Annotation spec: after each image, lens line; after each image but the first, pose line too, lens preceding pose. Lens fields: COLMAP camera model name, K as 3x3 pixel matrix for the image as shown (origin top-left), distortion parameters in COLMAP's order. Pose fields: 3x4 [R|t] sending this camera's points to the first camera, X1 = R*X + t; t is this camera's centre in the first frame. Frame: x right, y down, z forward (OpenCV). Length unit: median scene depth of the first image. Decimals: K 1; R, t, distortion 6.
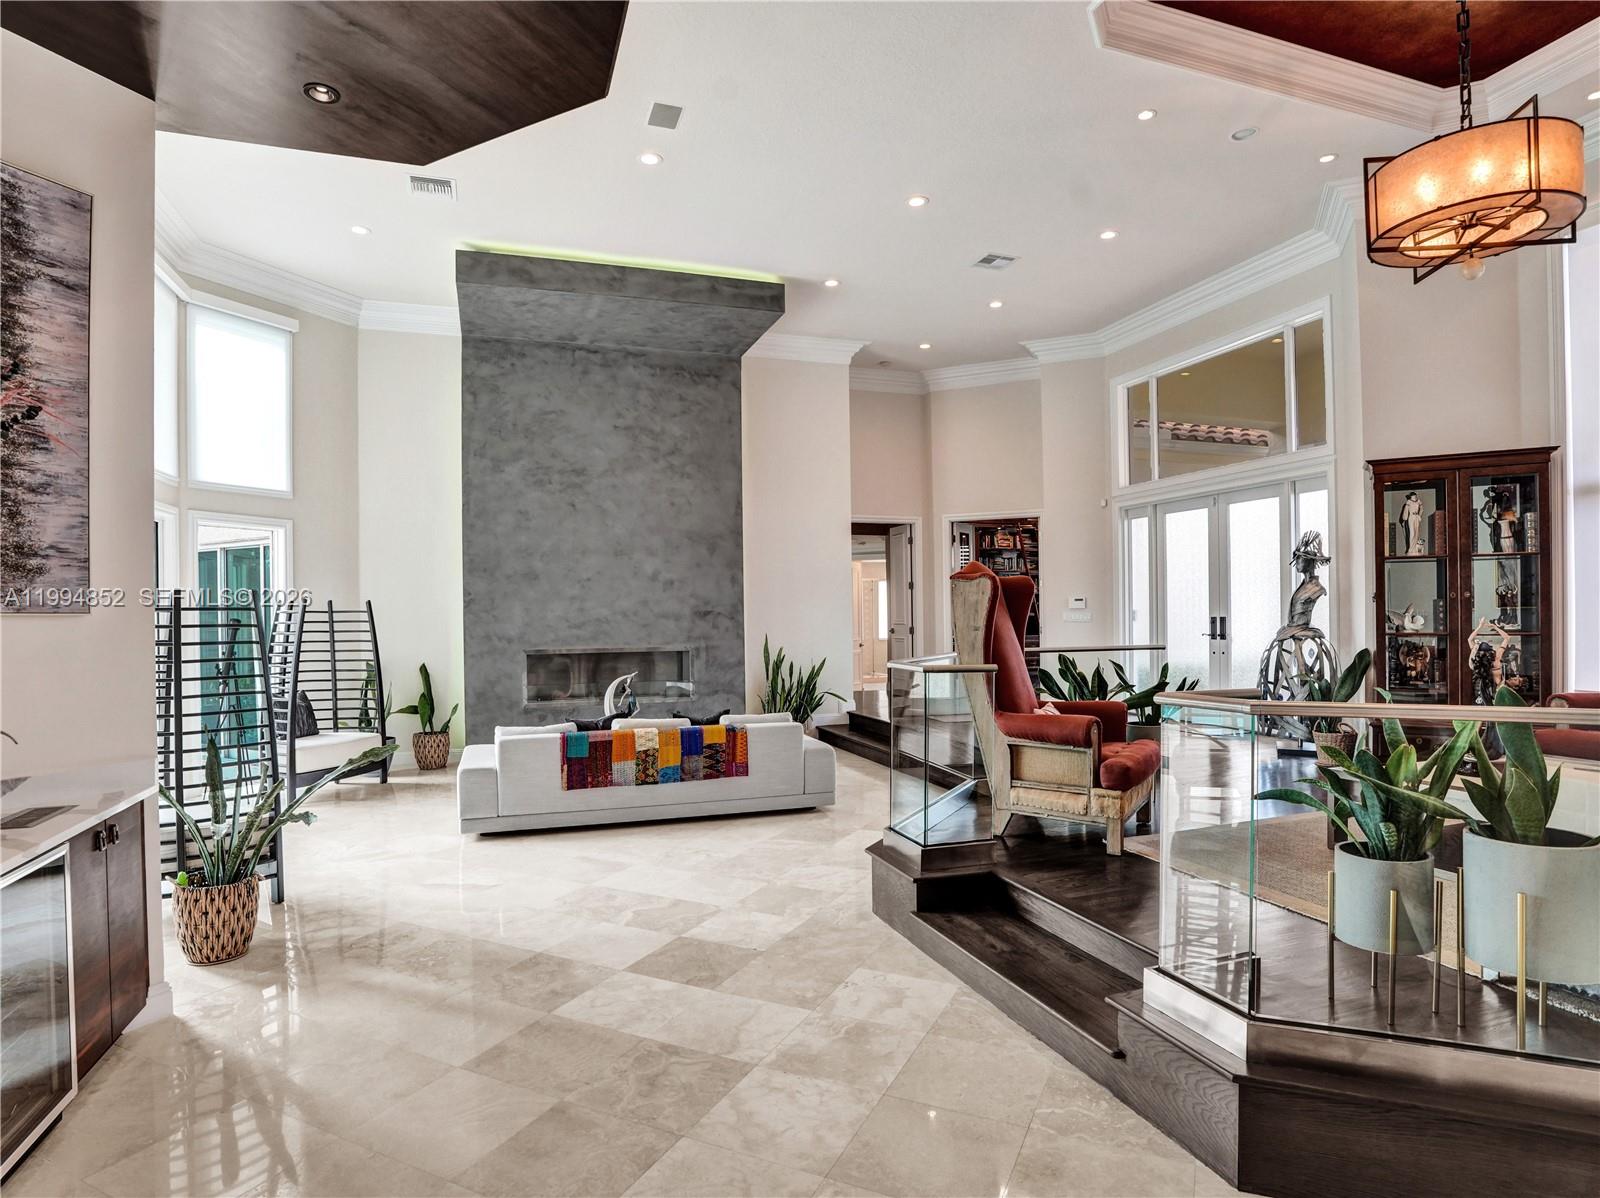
lens RADIAL K [[845.3, 0, 801.2], [0, 845.3, 595.3], [0, 0, 1]] dist [-0.069480, 0.027088]
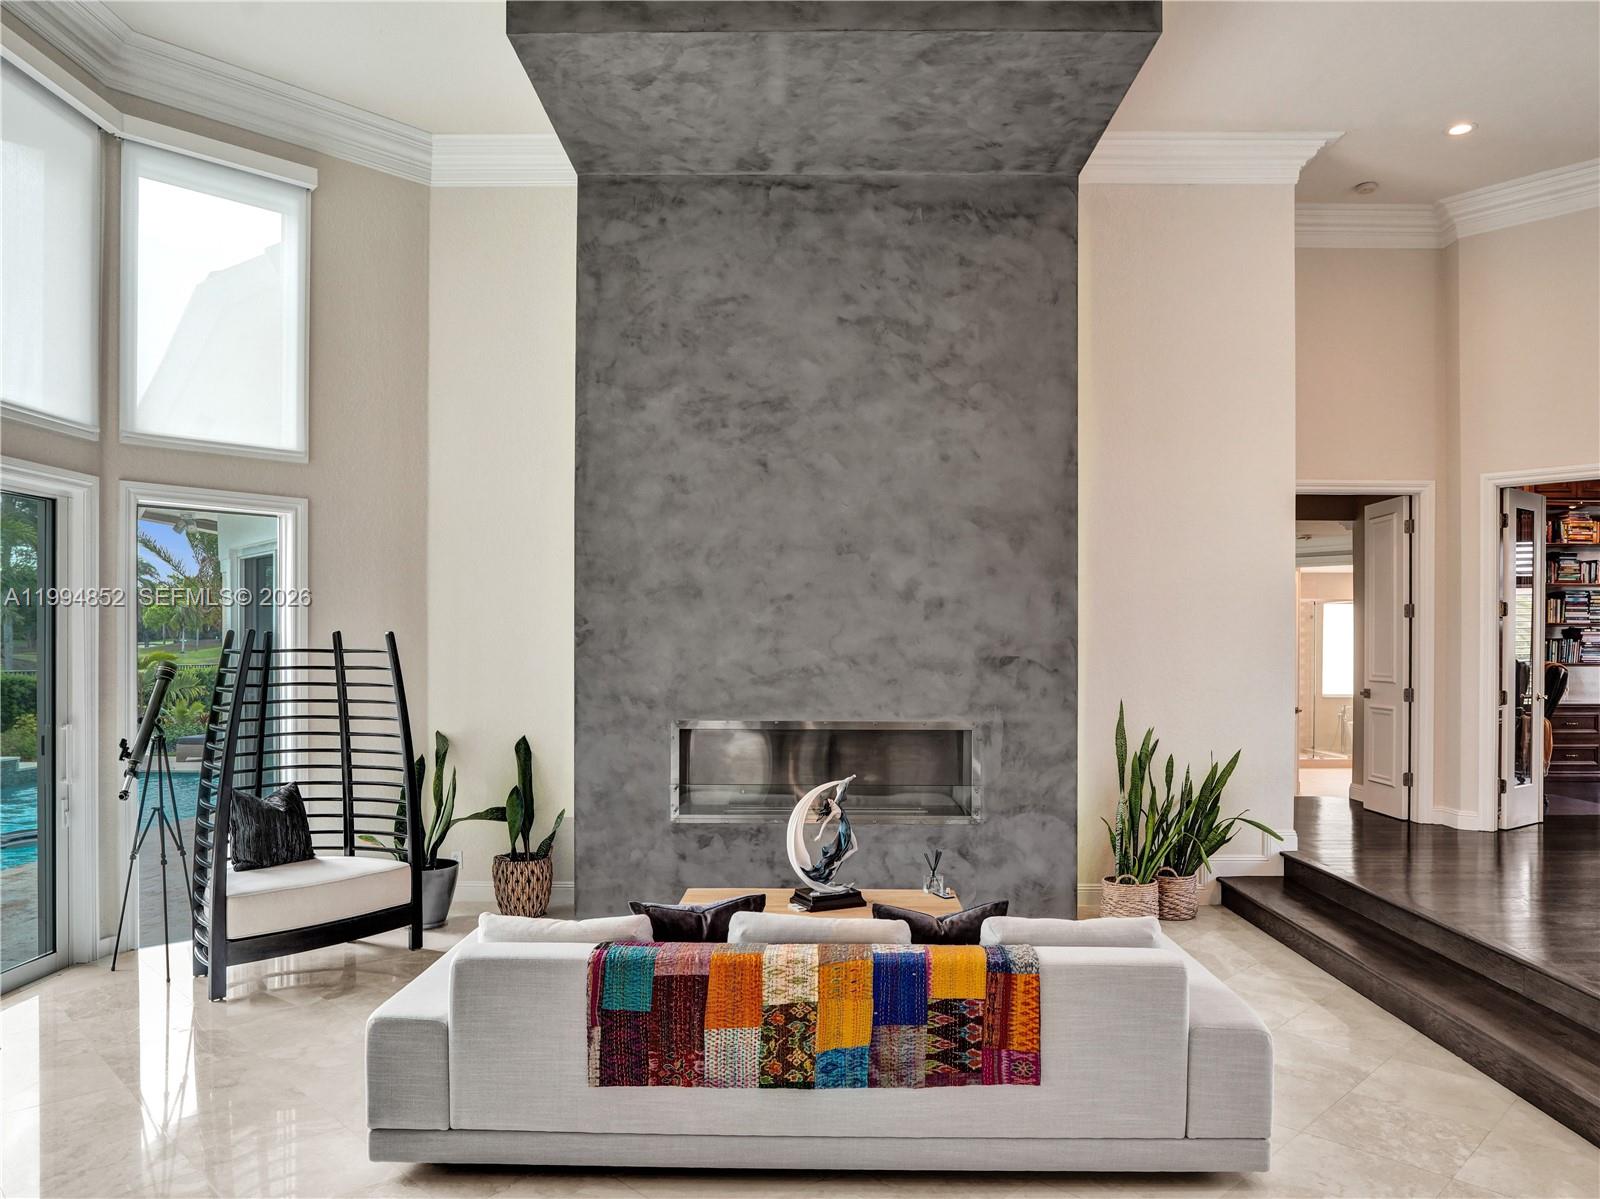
lens RADIAL K [[1097.7, 0, 801.9], [0, 1097.7, 651.9], [0, 0, 1]] dist [-0.041694, 0.003606]
pose [[0.941053, 0.017734, -0.337793, 0.001113], [-0.008303, 0.999535, 0.029346, -0.003898], [0.338156, -0.024812, 0.940763, 0.319557]]
